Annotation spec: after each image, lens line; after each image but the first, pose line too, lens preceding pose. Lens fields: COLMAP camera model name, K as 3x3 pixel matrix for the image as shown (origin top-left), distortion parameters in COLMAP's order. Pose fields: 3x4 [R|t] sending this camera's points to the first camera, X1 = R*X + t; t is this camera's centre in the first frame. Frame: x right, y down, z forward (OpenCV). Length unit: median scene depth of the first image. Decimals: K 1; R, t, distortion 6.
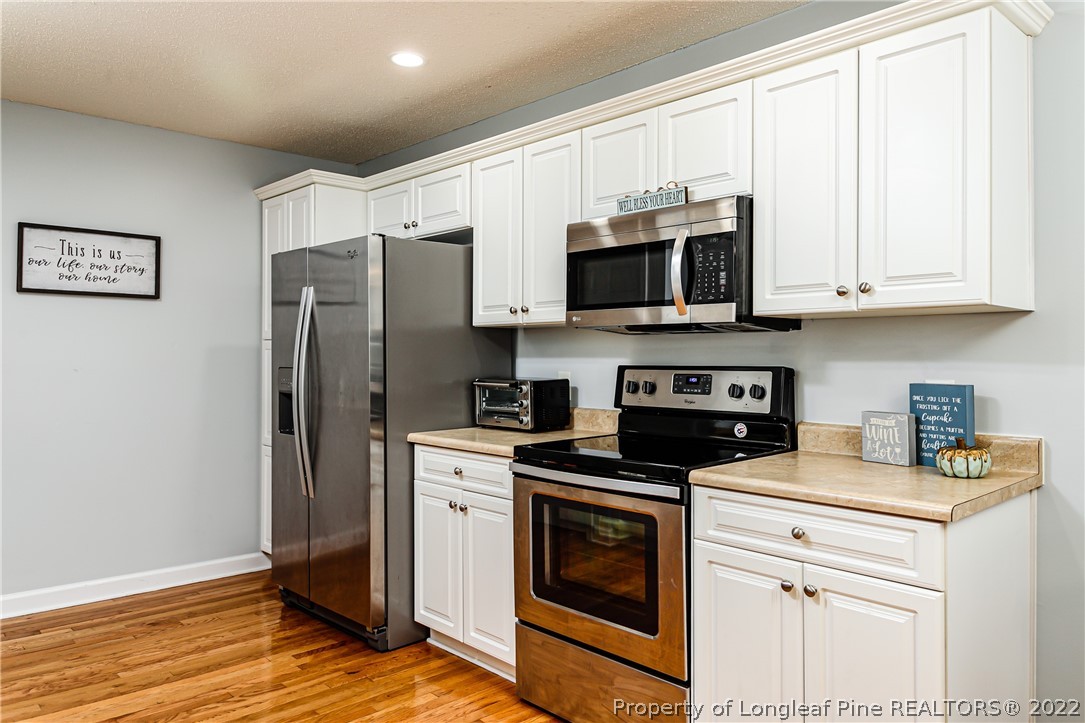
lens RADIAL K [[771.9, 0, 548.4], [0, 771.9, 338.9], [0, 0, 1]] dist [0.042237, -0.041711]
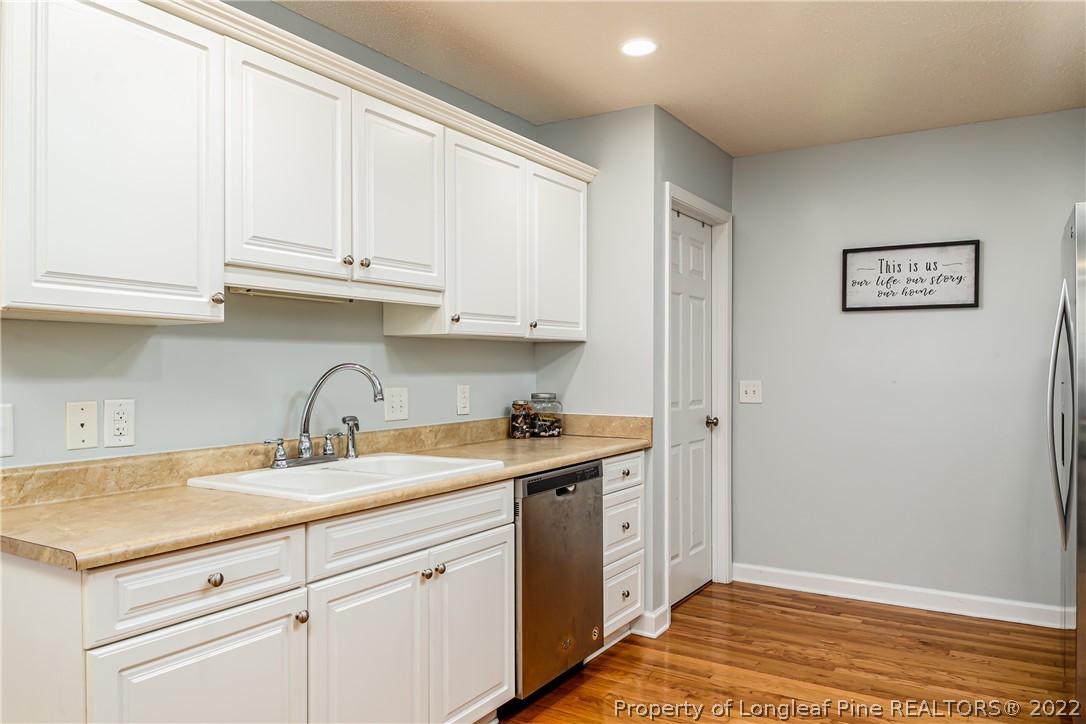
lens RADIAL K [[800.5, 0, 559.5], [0, 800.5, 374.2], [0, 0, 1]] dist [0.039107, -0.051742]
pose [[0.276921, 0.007280, -0.960865, 0.359593], [0.021631, 0.999671, 0.013808, 0.006001], [0.960649, -0.024609, 0.276672, 0.312459]]
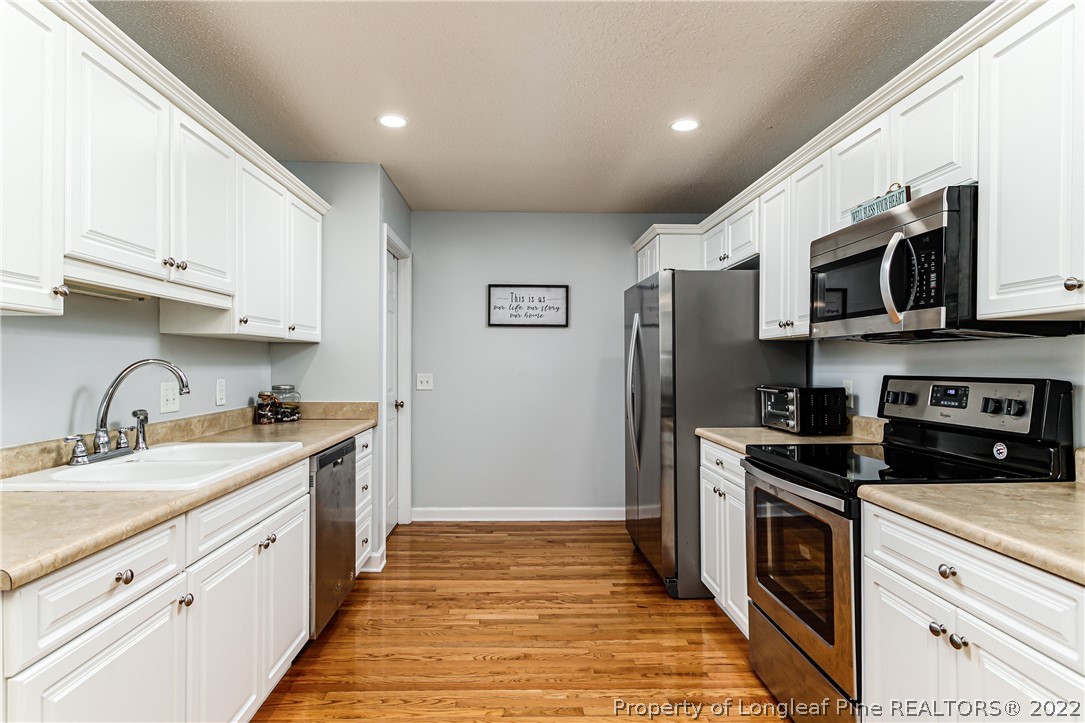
lens RADIAL K [[593.4, 0, 542.5], [0, 593.4, 361.5], [0, 0, 1]] dist [0.023602, -0.001296]
pose [[0.760115, -0.002474, -0.649784, 0.254073], [0.012674, 0.999859, 0.011019, 0.002449], [0.649665, -0.016611, 0.760039, 0.124601]]
